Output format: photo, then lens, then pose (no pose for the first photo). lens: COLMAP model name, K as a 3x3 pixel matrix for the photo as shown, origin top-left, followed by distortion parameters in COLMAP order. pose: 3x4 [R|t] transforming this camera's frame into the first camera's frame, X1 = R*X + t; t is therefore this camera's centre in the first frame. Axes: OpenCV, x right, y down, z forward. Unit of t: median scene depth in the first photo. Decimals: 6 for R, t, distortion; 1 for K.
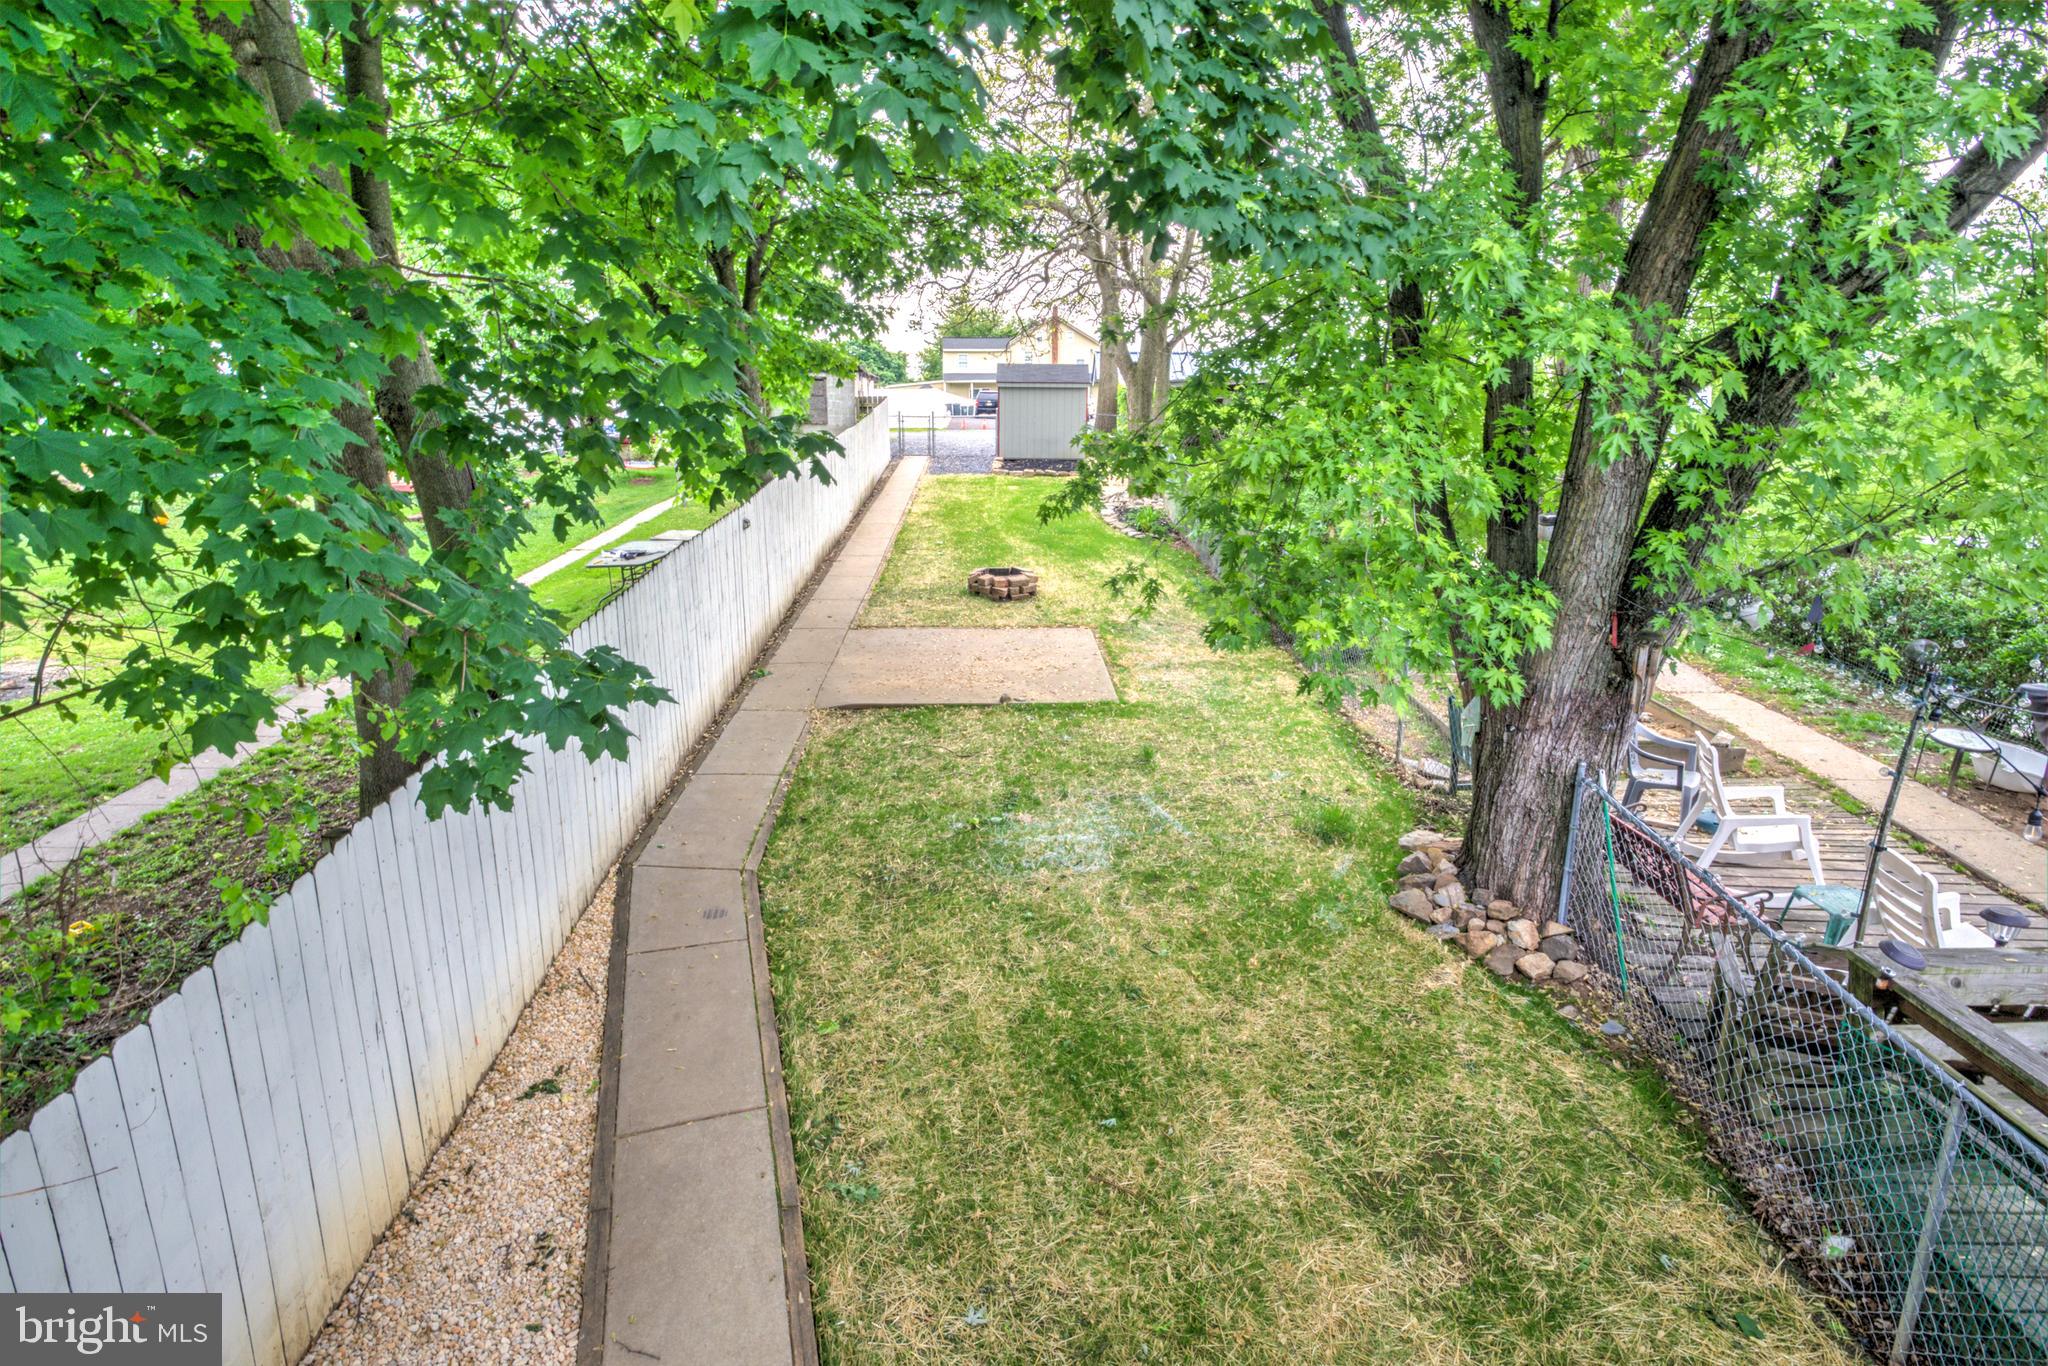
lens RADIAL K [[1055.1, 0, 1017.7], [0, 1055.1, 626.2], [0, 0, 1]] dist [0.000803, 0.000079]
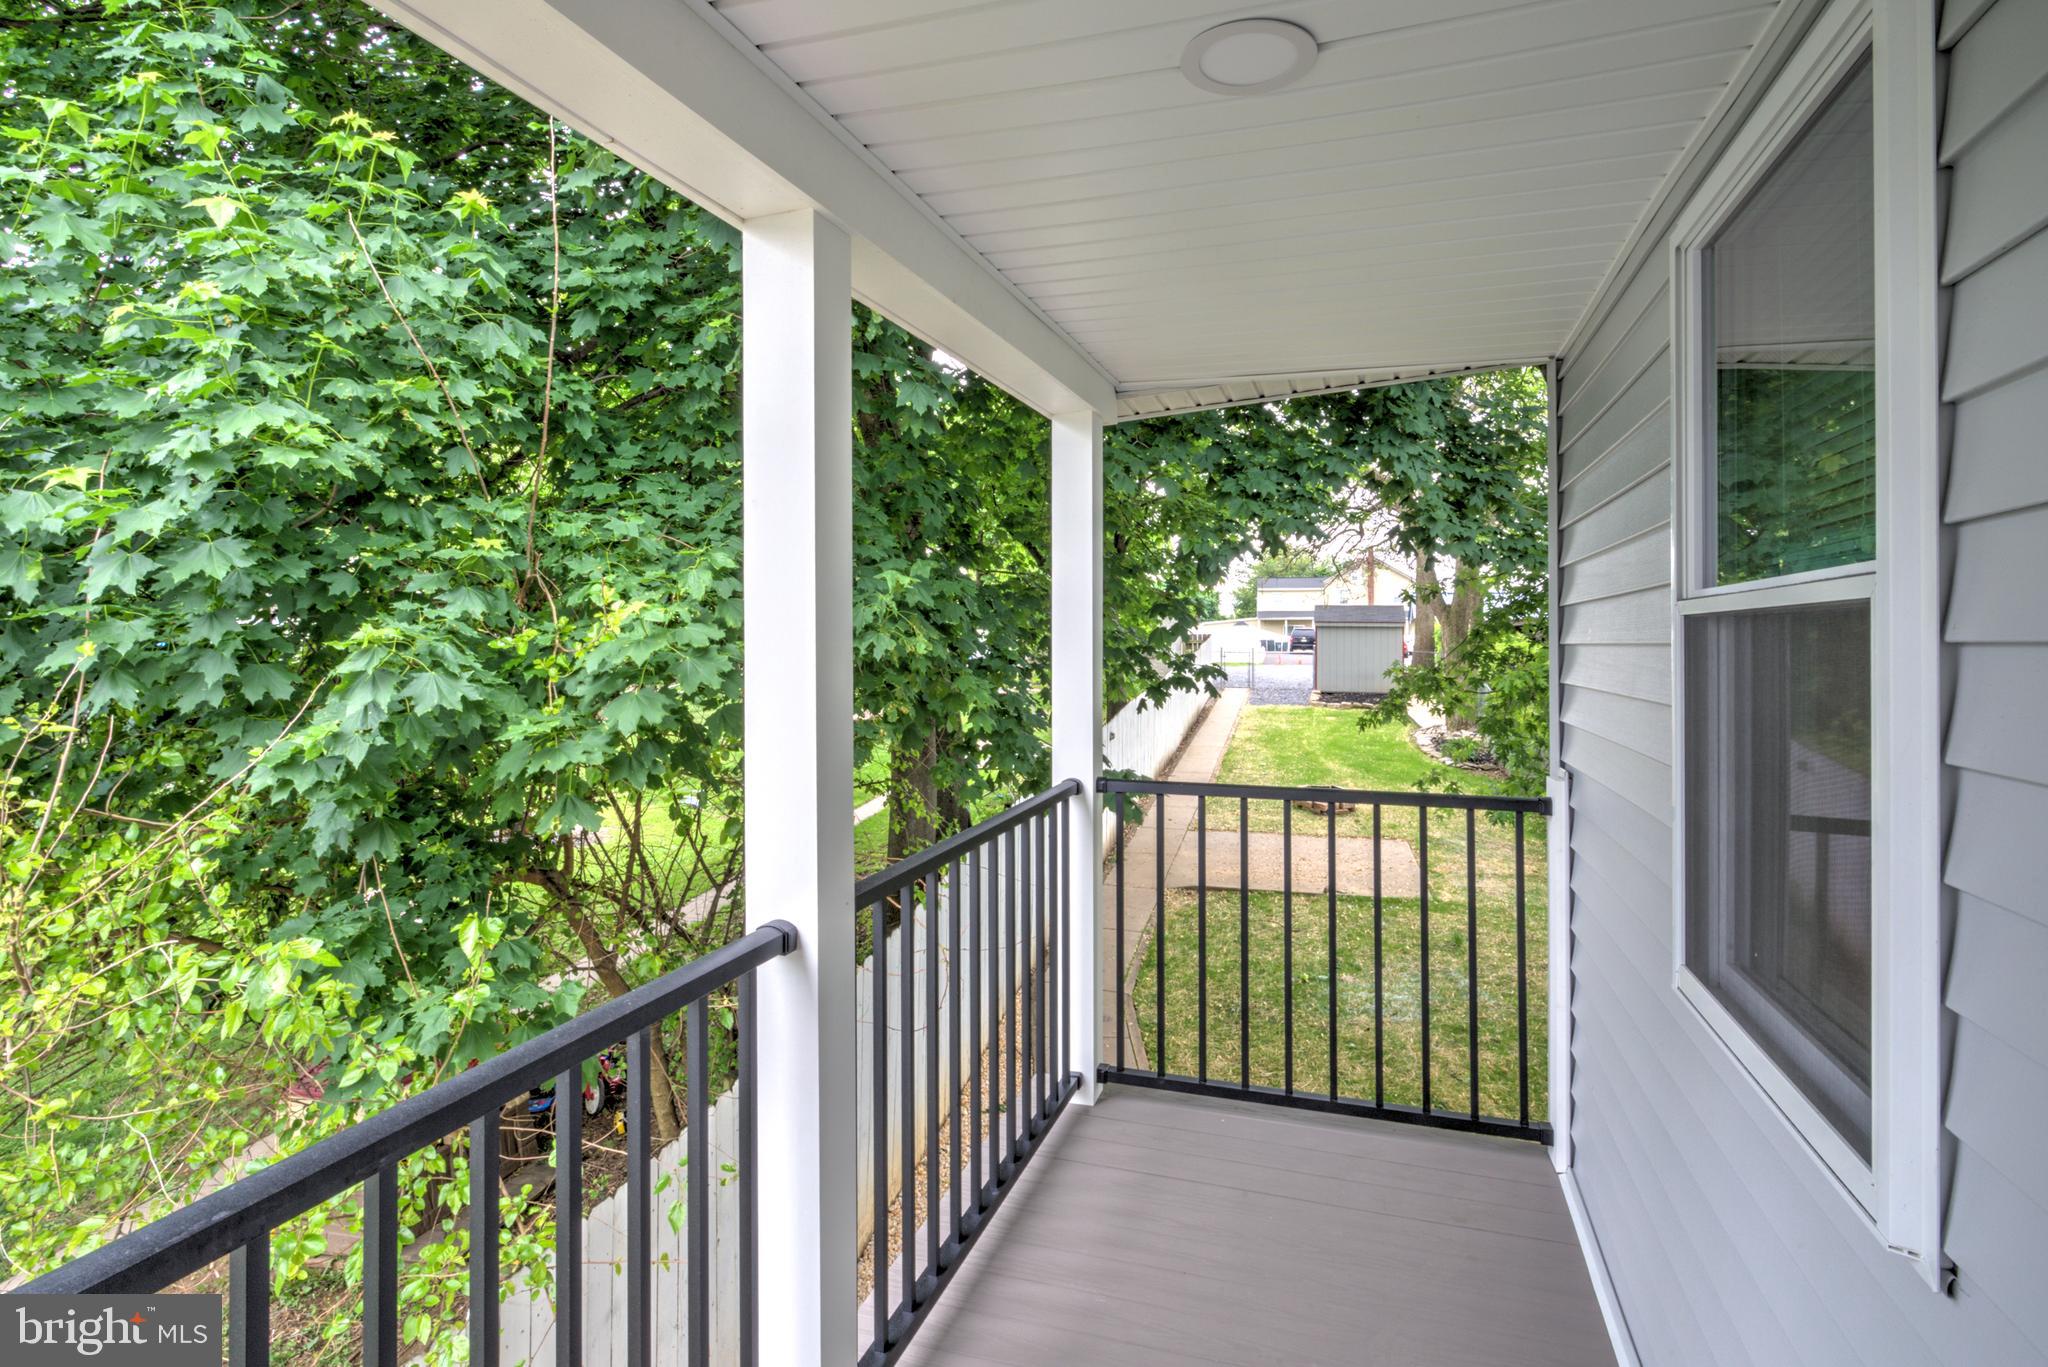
lens RADIAL K [[1055.1, 0, 1017.7], [0, 1055.1, 626.7], [0, 0, 1]] dist [0.000803, 0.000079]
pose [[0.958386, -0.003057, -0.285460, -0.002949], [-0.059185, 0.976089, -0.209159, 0.020388], [0.279274, 0.217350, 0.935289, -0.107712]]
